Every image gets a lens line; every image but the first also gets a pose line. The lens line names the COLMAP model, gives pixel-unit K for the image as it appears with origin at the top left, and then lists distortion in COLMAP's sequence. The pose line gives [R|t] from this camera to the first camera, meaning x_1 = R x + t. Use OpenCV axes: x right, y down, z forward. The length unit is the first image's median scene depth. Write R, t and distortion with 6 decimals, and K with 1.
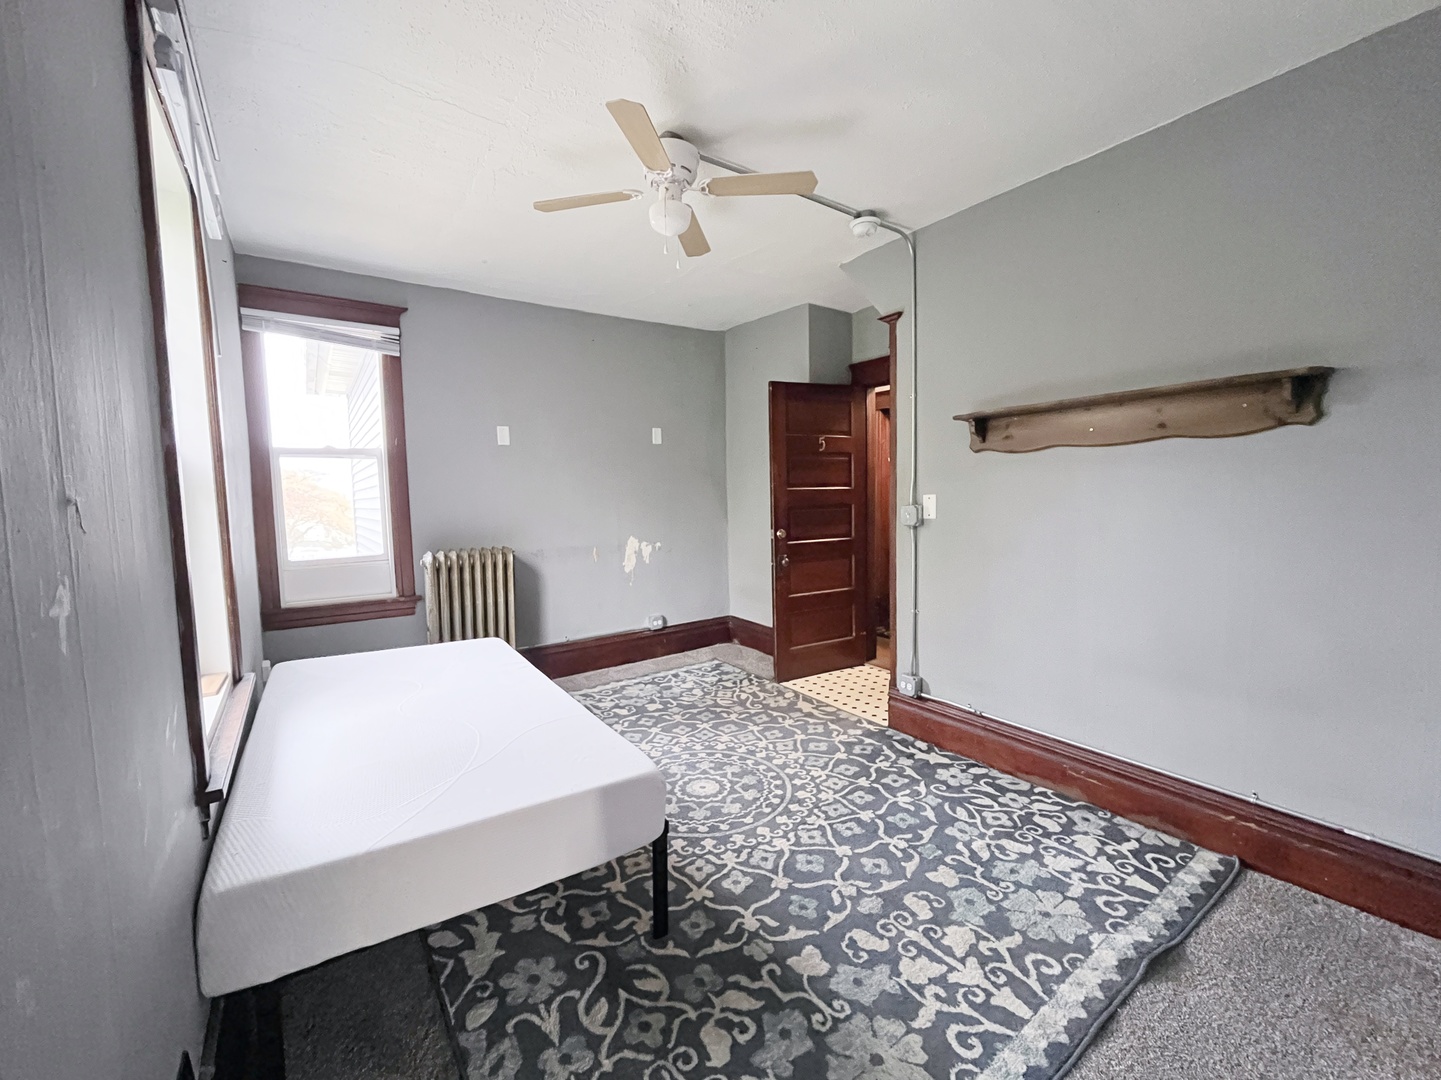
lens RADIAL K [[587.3, 0, 721.6], [0, 587.3, 542.3], [0, 0, 1]] dist [-0.009294, 0.001132]
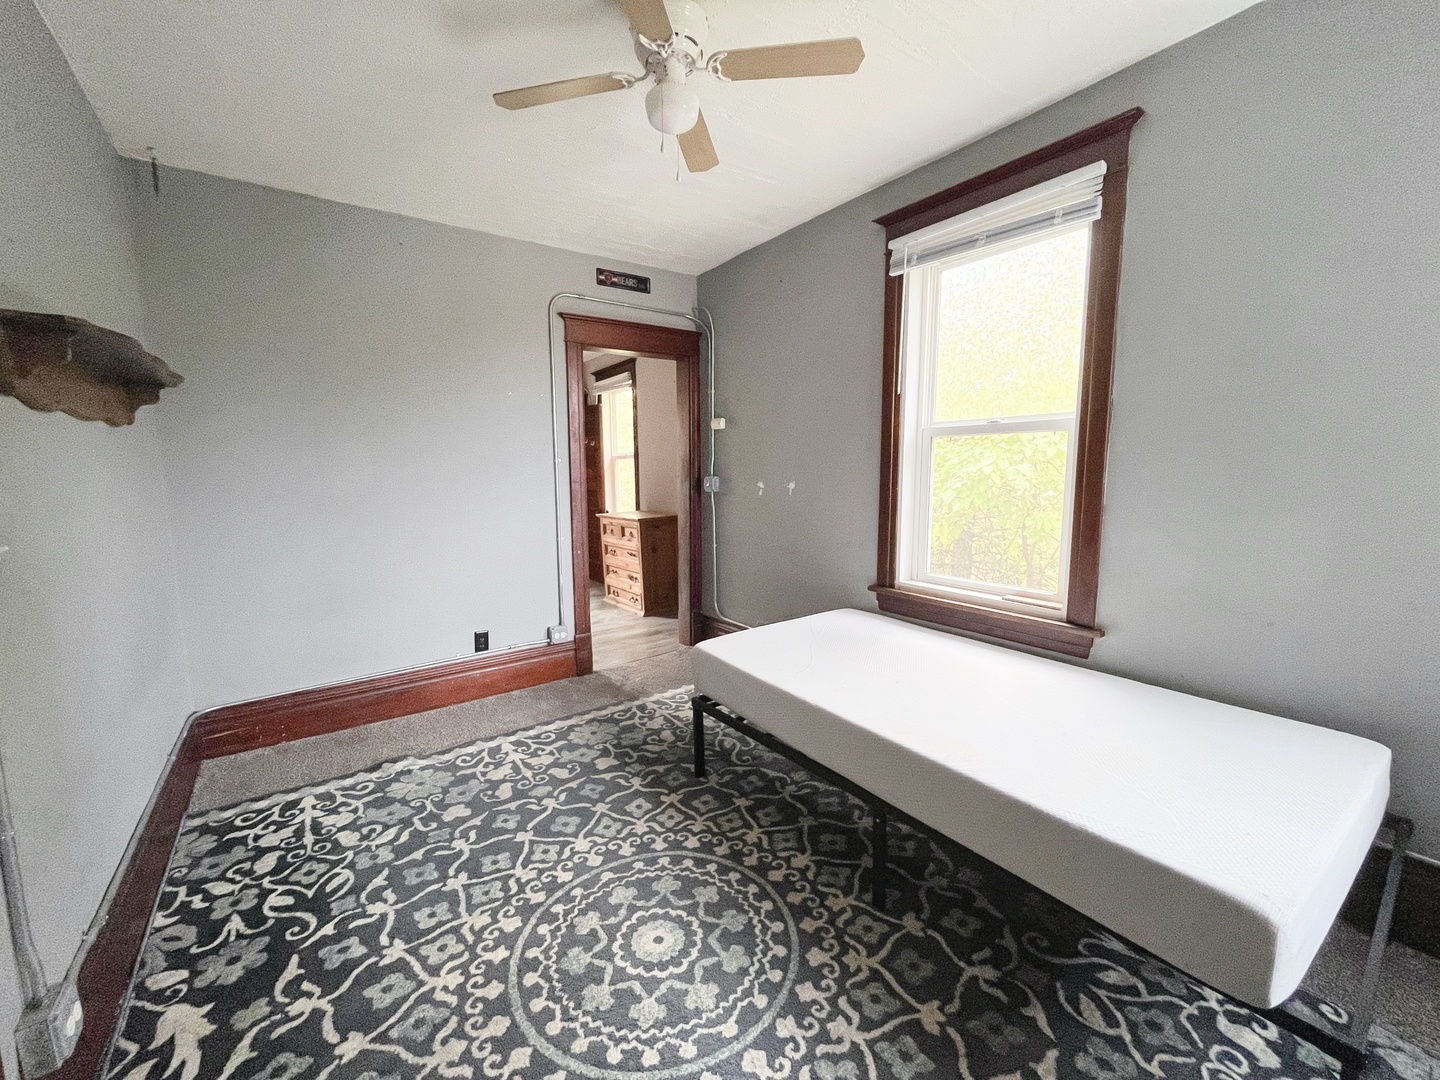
lens RADIAL K [[586.9, 0, 720.6], [0, 586.9, 540.1], [0, 0, 1]] dist [-0.009294, 0.001132]
pose [[-0.999577, 0.028311, -0.006599, -0.128259], [0.026322, 0.977808, 0.207841, -0.154930], [0.012336, 0.207579, -0.978140, 1.824784]]
